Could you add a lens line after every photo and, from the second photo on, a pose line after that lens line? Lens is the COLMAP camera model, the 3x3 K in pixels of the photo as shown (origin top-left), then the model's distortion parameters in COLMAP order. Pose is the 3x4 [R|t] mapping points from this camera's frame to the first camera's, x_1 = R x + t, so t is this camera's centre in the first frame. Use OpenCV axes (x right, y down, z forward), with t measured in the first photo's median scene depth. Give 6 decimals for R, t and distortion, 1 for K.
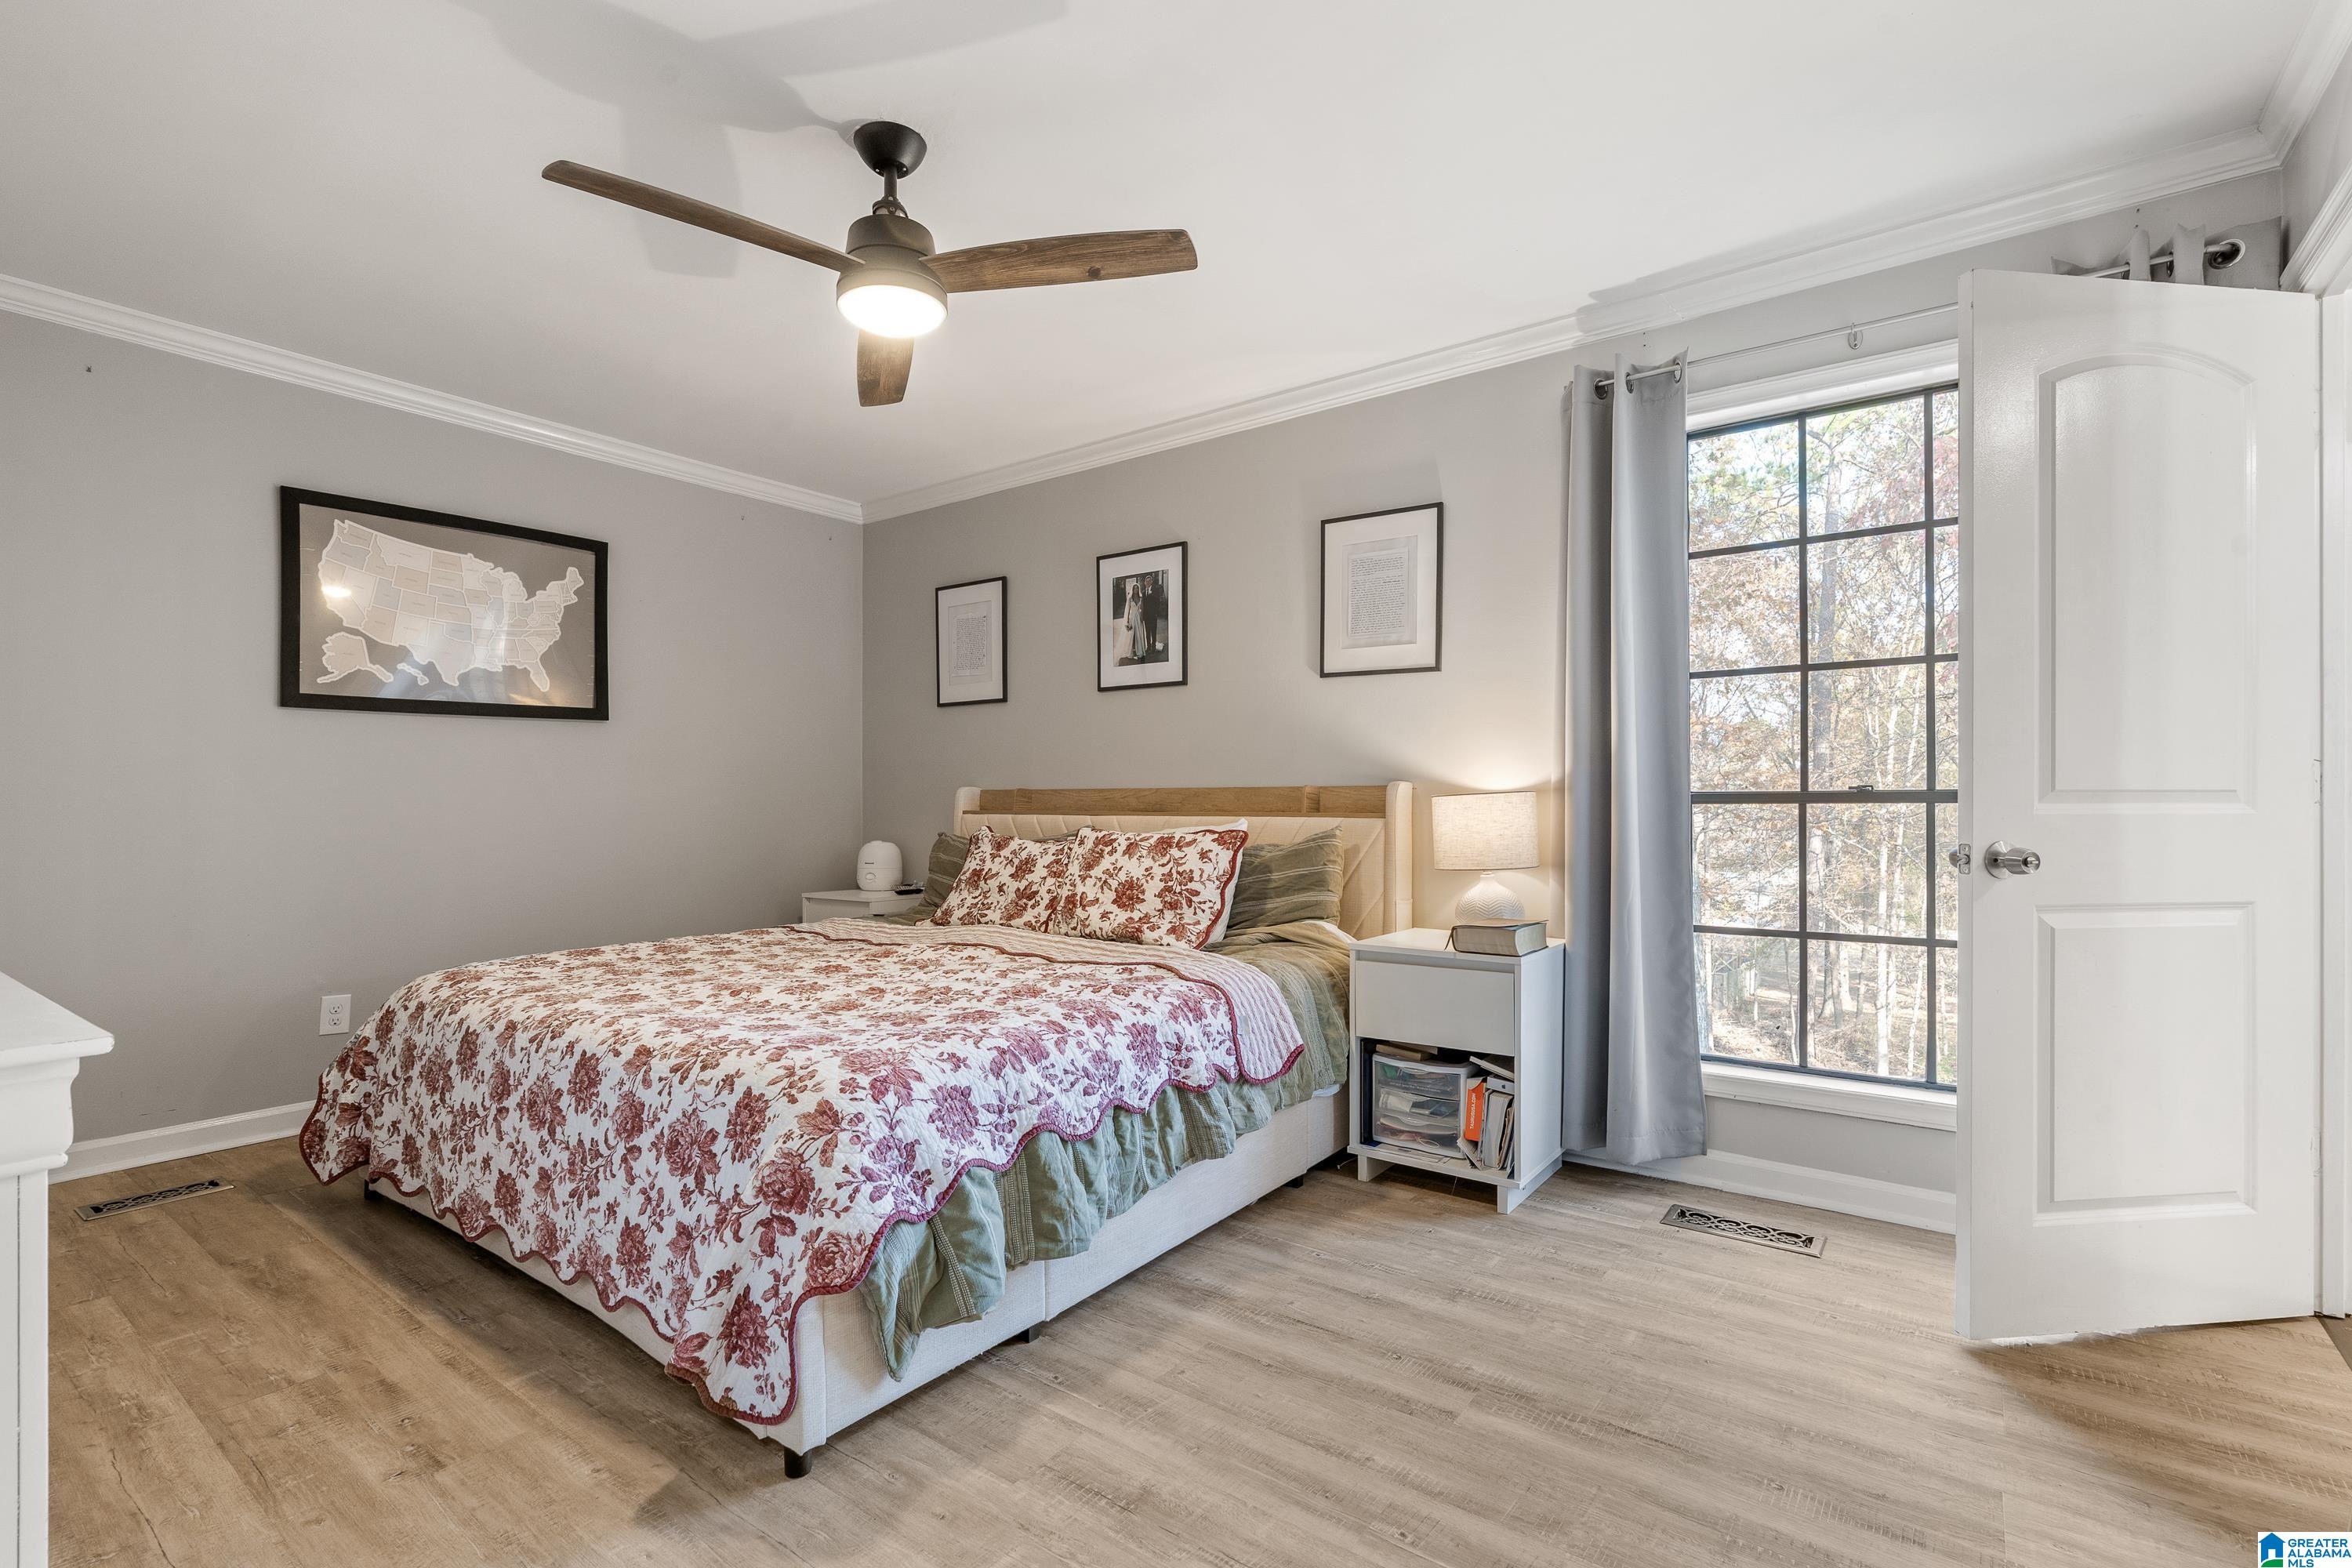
lens RADIAL K [[1074.8, 0, 1171.5], [0, 1074.8, 795.8], [0, 0, 1]] dist [-0.002210, 0.000738]
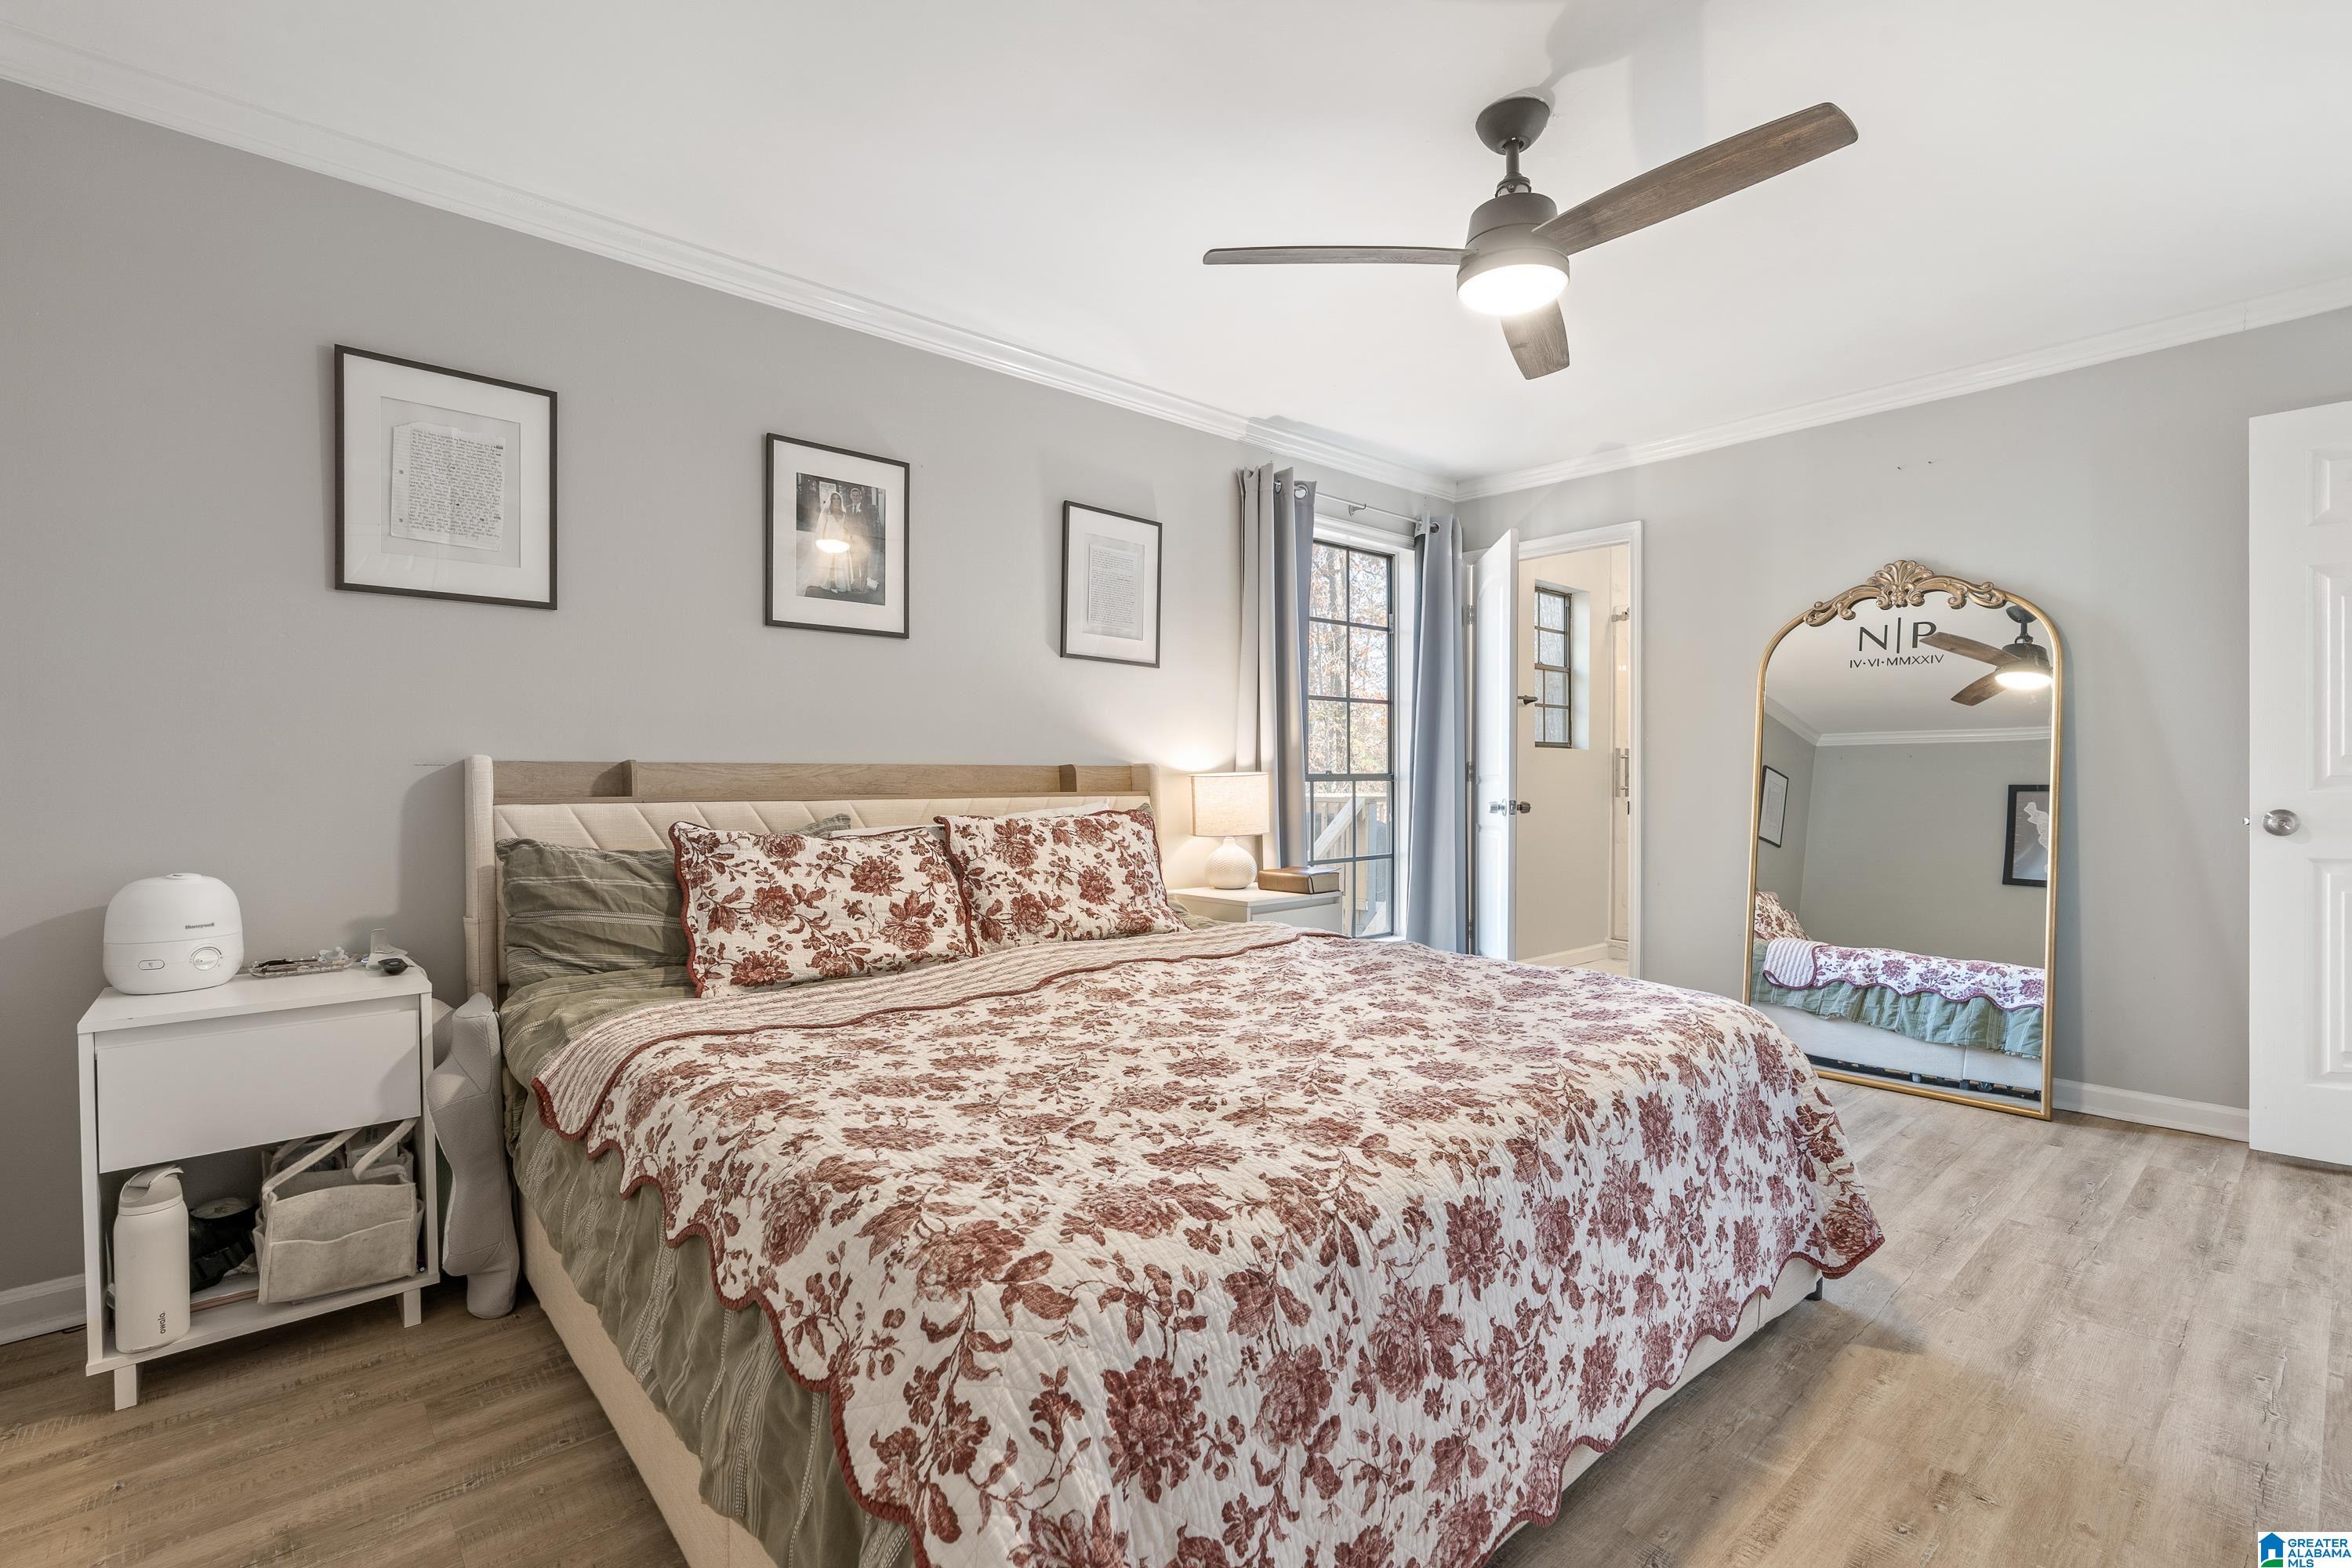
lens RADIAL K [[1074.8, 0, 1171.6], [0, 1074.8, 782.9], [0, 0, 1]] dist [-0.002210, 0.000738]
pose [[0.189597, -0.004658, 0.981851, -0.860220], [-0.003587, 0.999979, 0.005436, 0.001912], [-0.981856, -0.004553, 0.189576, 0.737692]]
